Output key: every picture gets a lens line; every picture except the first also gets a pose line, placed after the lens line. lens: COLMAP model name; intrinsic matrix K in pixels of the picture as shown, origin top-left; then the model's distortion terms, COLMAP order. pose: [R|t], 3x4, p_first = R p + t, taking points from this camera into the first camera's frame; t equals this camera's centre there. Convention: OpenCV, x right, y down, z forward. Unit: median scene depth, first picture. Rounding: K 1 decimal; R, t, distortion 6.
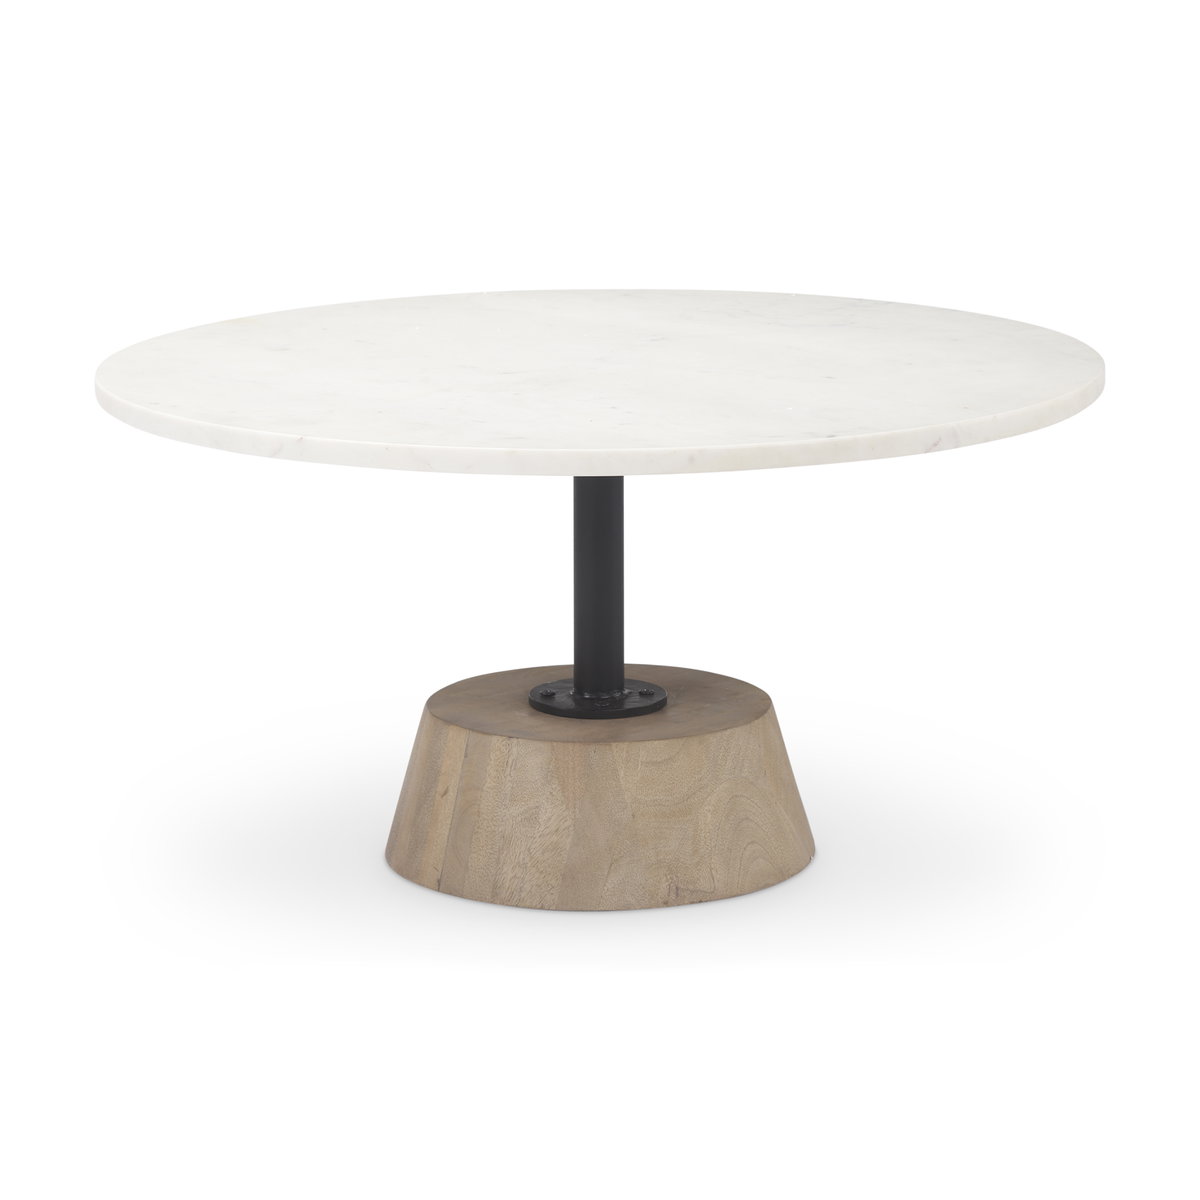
lens RADIAL K [[4004.6, 0, 600.0], [0, 4004.6, 600.0], [0, 0, 1]] dist [-0.222139, -0.181148]
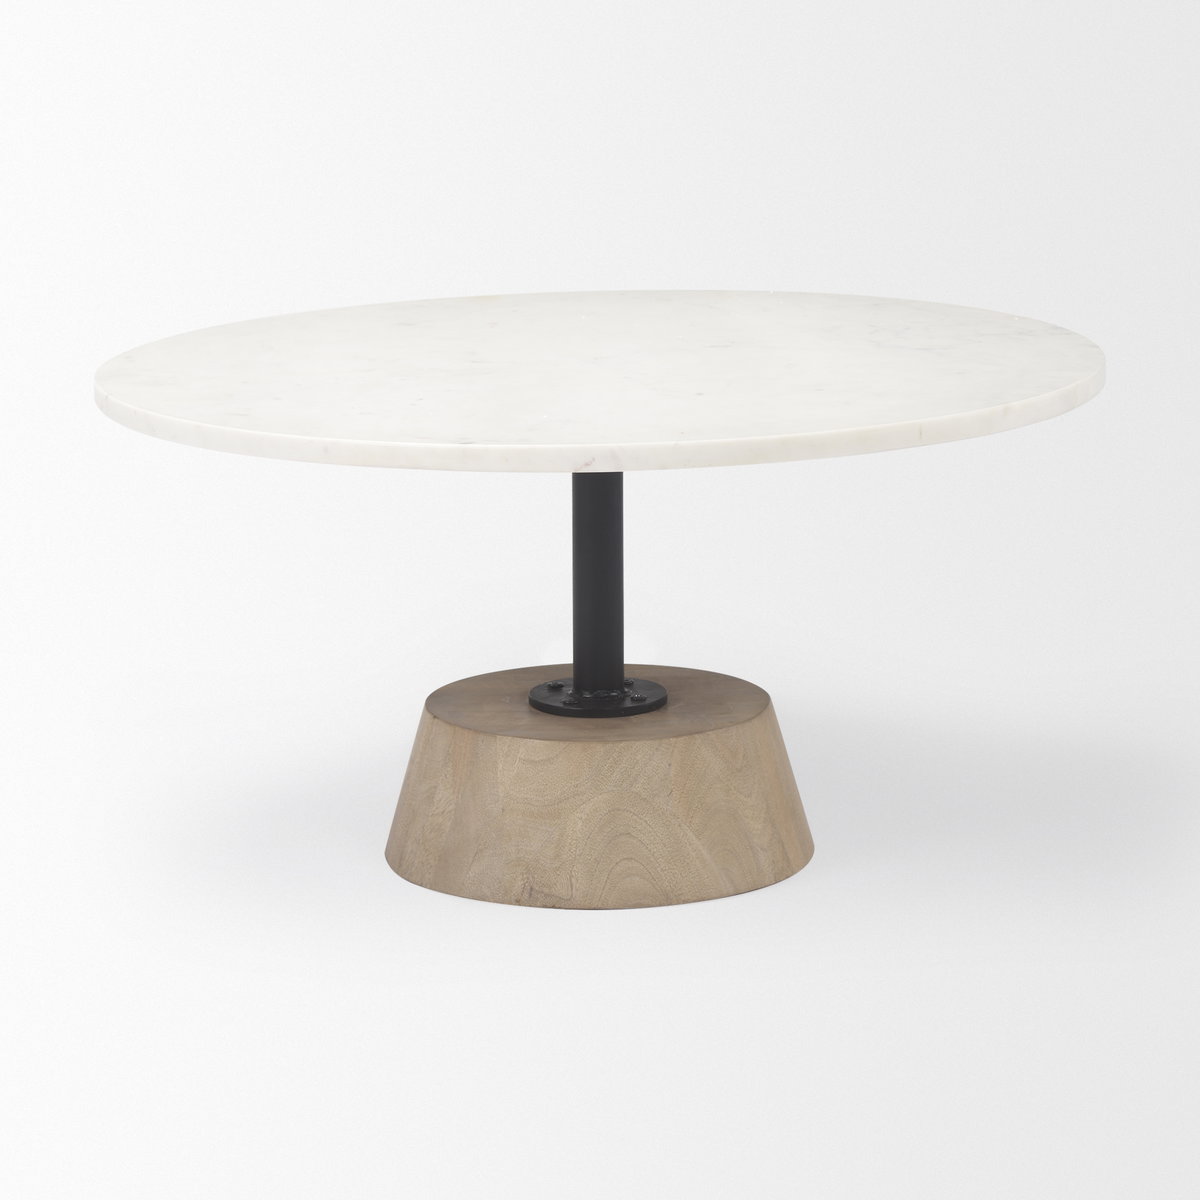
lens RADIAL K [[4004.6, 0, 600.0], [0, 4004.6, 600.0], [0, 0, 1]] dist [-0.222139, -0.181148]
pose [[0.785791, 0.125613, -0.605603, 0.628279], [-0.122756, 0.991354, 0.046345, -0.047825], [0.606188, 0.037924, 0.794416, 0.214086]]
